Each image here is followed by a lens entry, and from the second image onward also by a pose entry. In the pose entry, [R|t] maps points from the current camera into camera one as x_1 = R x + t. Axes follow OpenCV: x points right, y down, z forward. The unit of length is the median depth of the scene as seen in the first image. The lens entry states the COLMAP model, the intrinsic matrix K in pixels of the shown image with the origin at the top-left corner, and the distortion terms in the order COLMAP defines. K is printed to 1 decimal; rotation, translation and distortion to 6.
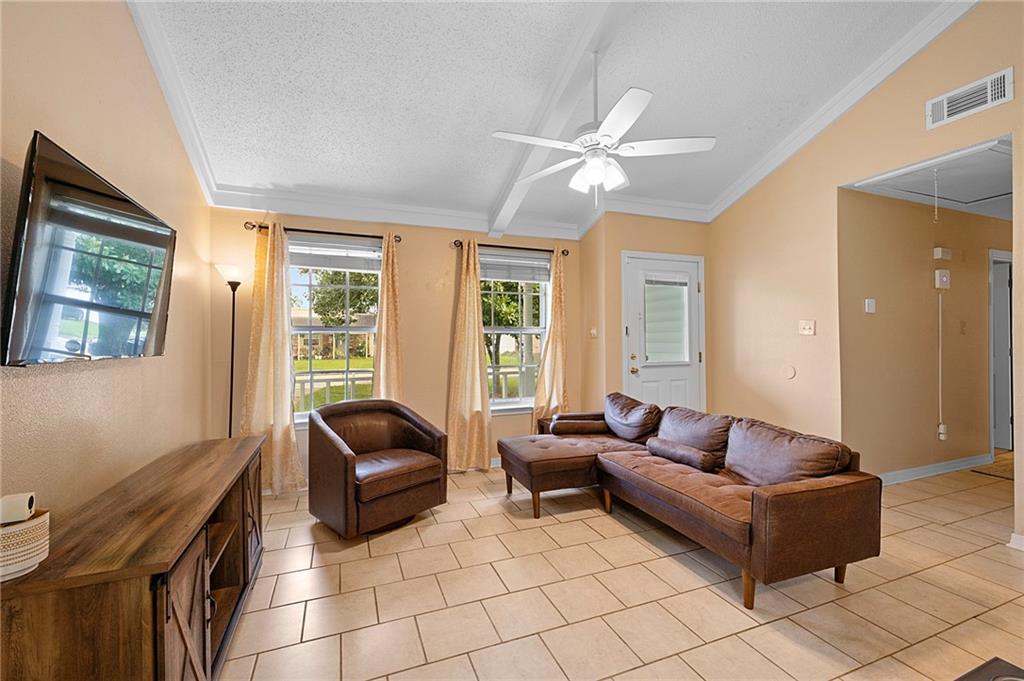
lens RADIAL K [[428.6, 0, 513.3], [0, 428.6, 336.3], [0, 0, 1]] dist [0.001203, 0.000142]
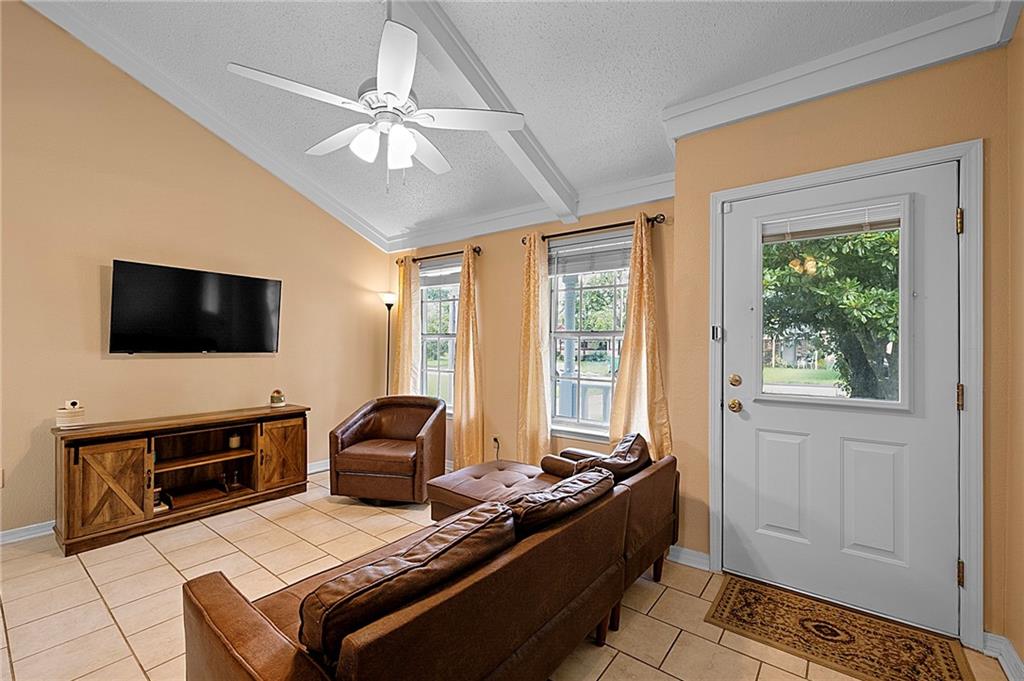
lens RADIAL K [[428.6, 0, 509.1], [0, 428.6, 342.3], [0, 0, 1]] dist [0.001203, 0.000142]
pose [[0.513693, 0.004990, -0.857959, 0.752747], [-0.003156, 0.999987, 0.003926, -0.003500], [0.857968, 0.000691, 0.513702, 0.579791]]
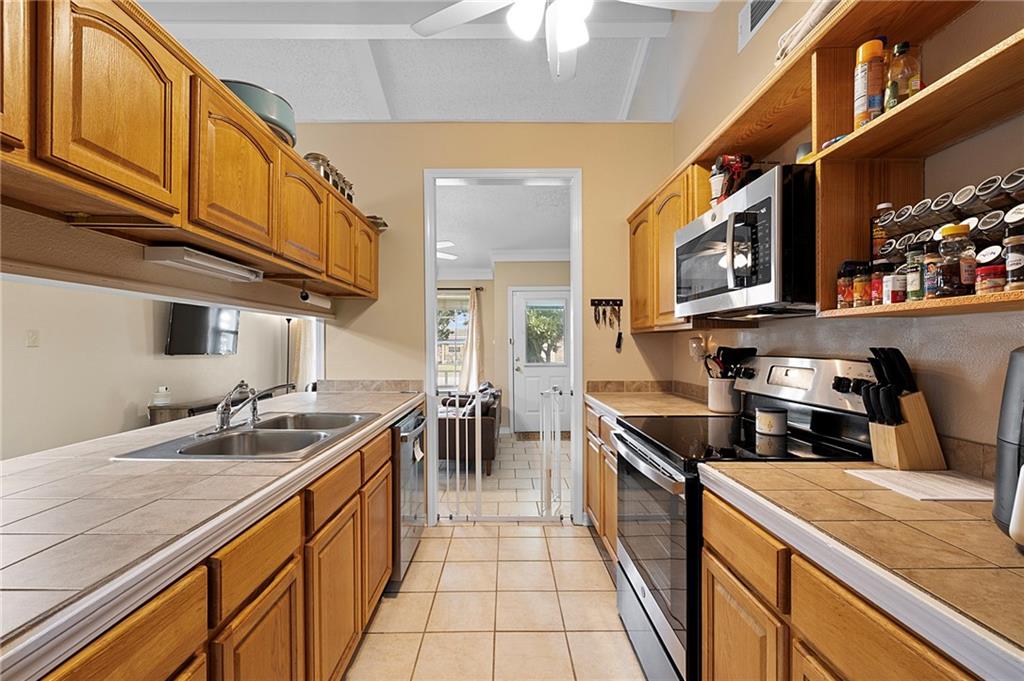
lens RADIAL K [[428.6, 0, 508.8], [0, 428.6, 342.7], [0, 0, 1]] dist [0.001203, 0.000142]
pose [[0.929290, -0.002799, -0.369339, 0.983245], [0.002810, 0.999996, -0.000507, -0.009221], [0.369339, -0.000567, 0.929295, -0.447595]]
